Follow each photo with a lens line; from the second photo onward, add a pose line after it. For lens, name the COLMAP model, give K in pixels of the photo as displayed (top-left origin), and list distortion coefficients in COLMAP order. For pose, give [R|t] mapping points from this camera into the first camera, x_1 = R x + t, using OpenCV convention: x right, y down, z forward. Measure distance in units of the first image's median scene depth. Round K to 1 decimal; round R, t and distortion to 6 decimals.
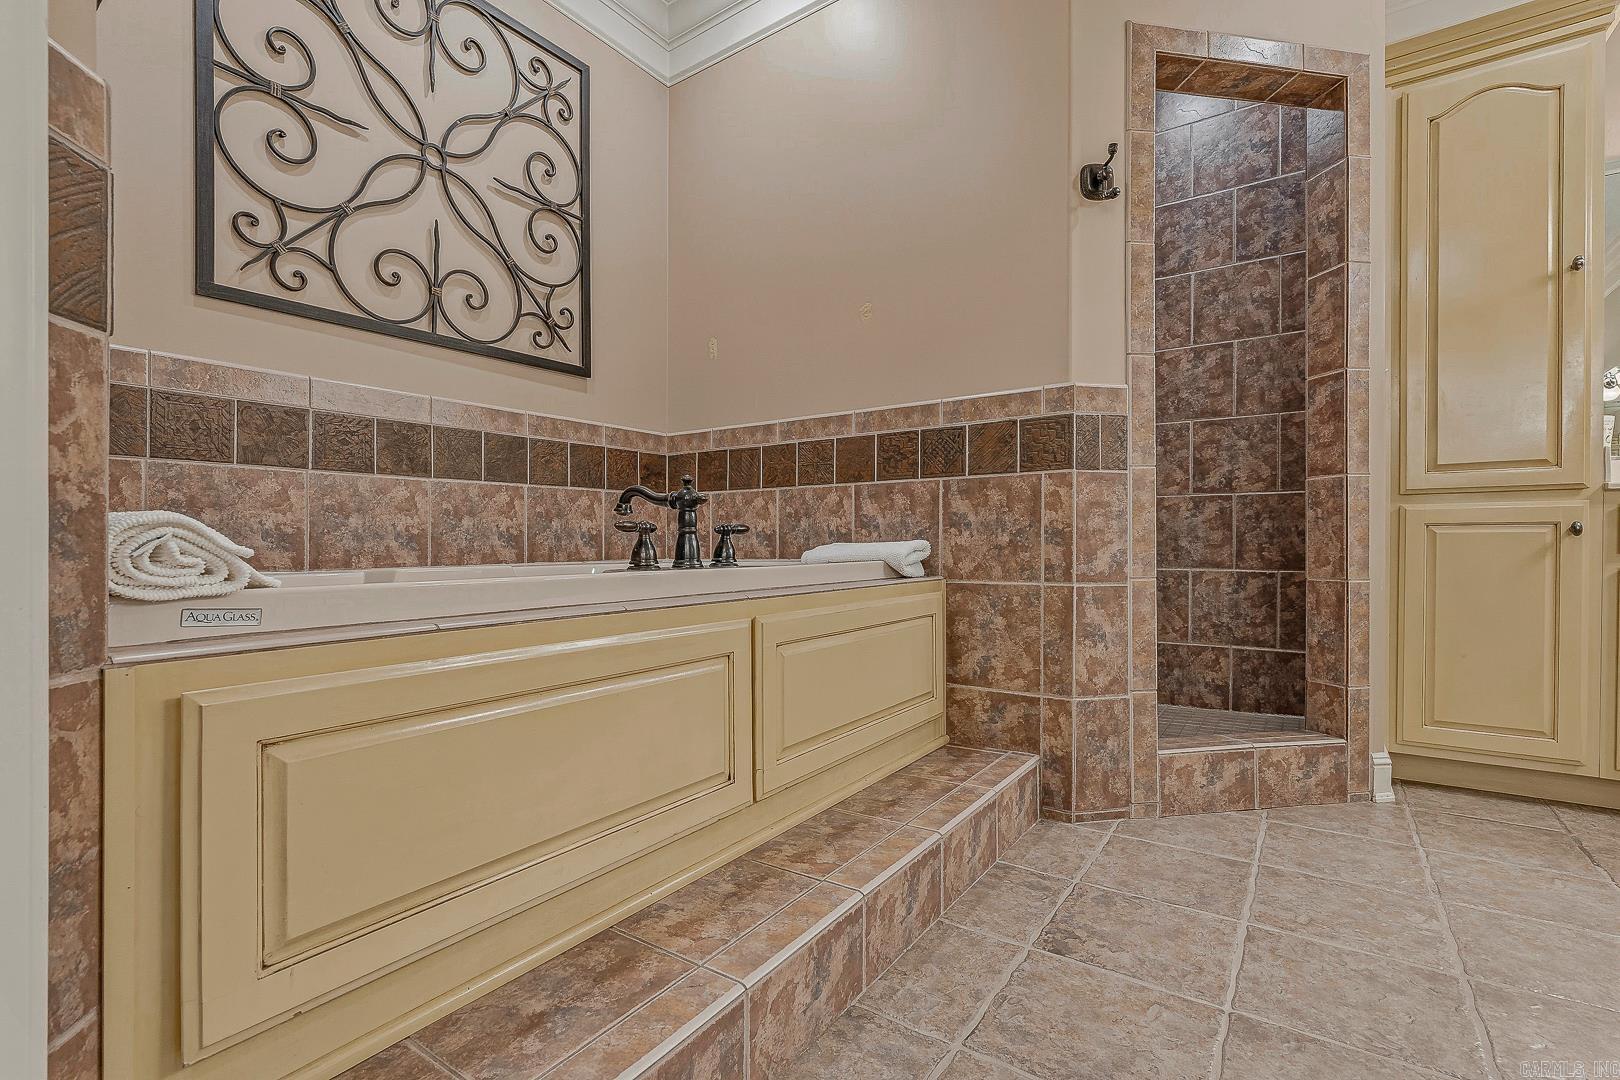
lens RADIAL K [[732.4, 0, 812.2], [0, 732.4, 542.5], [0, 0, 1]] dist [-0.001319, 0.000714]
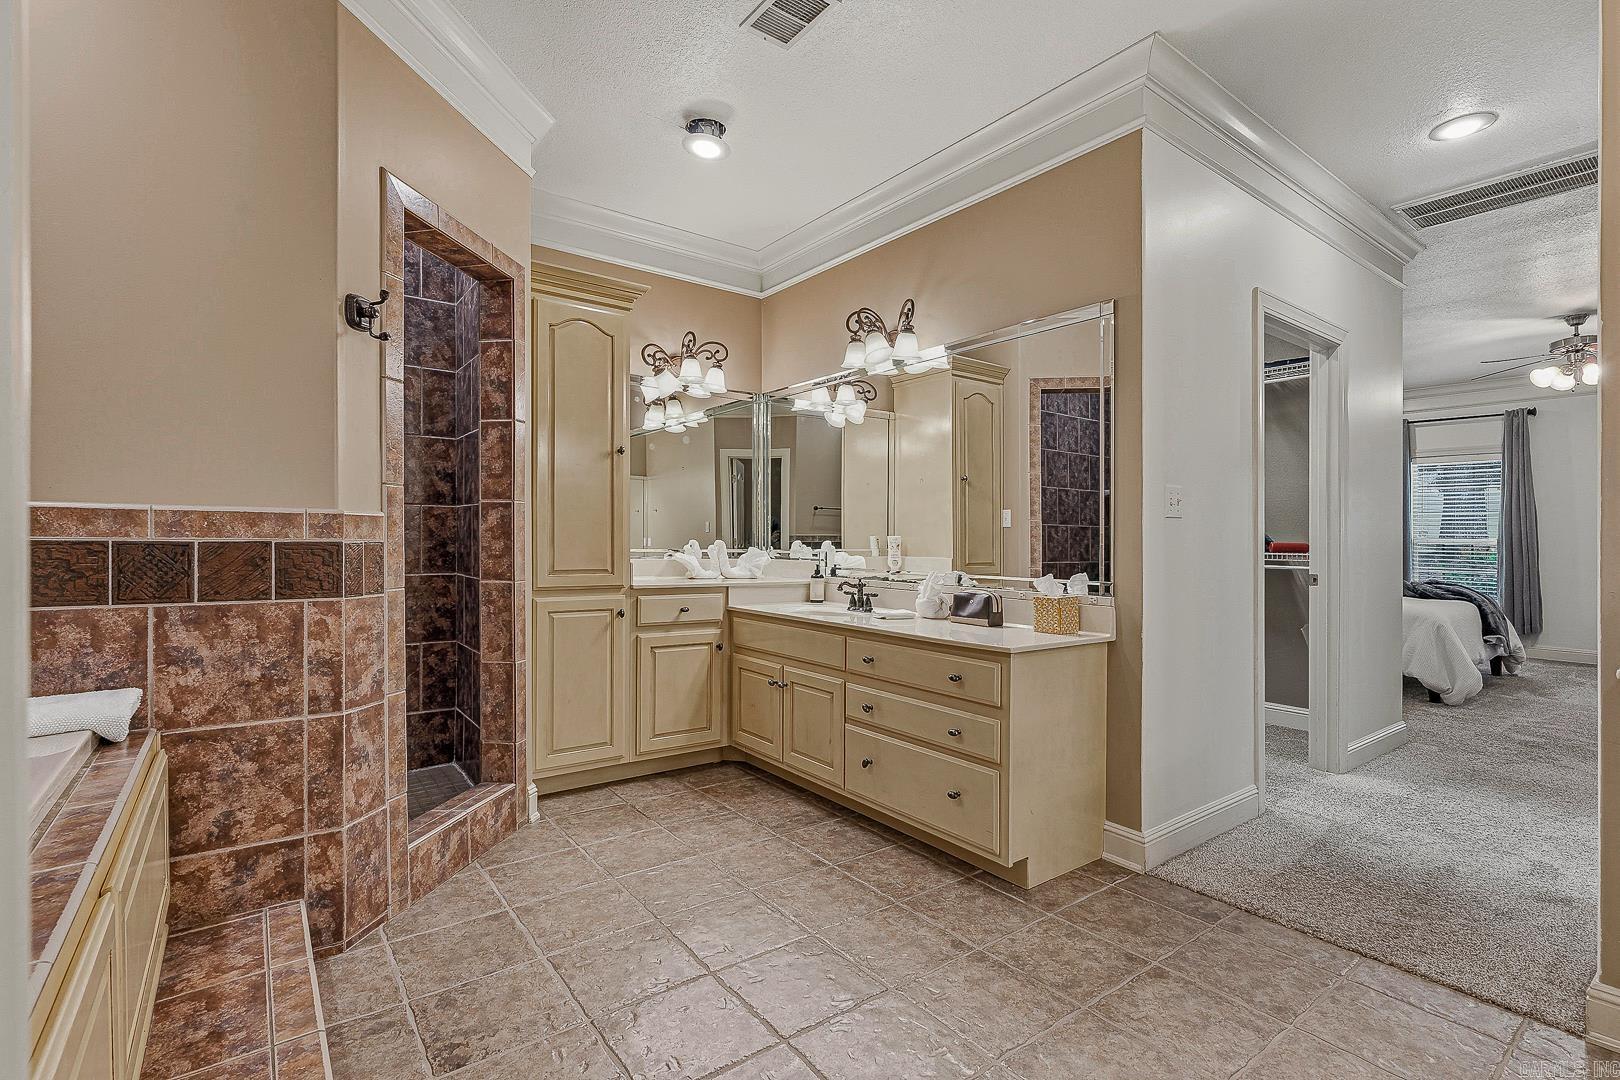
lens RADIAL K [[732.4, 0, 809.2], [0, 732.4, 545.3], [0, 0, 1]] dist [-0.001319, 0.000714]
pose [[0.331274, 0.008522, 0.943496, -0.363590], [-0.007407, 0.999952, -0.006432, -0.163245], [-0.943505, -0.004858, 0.331321, 0.061529]]
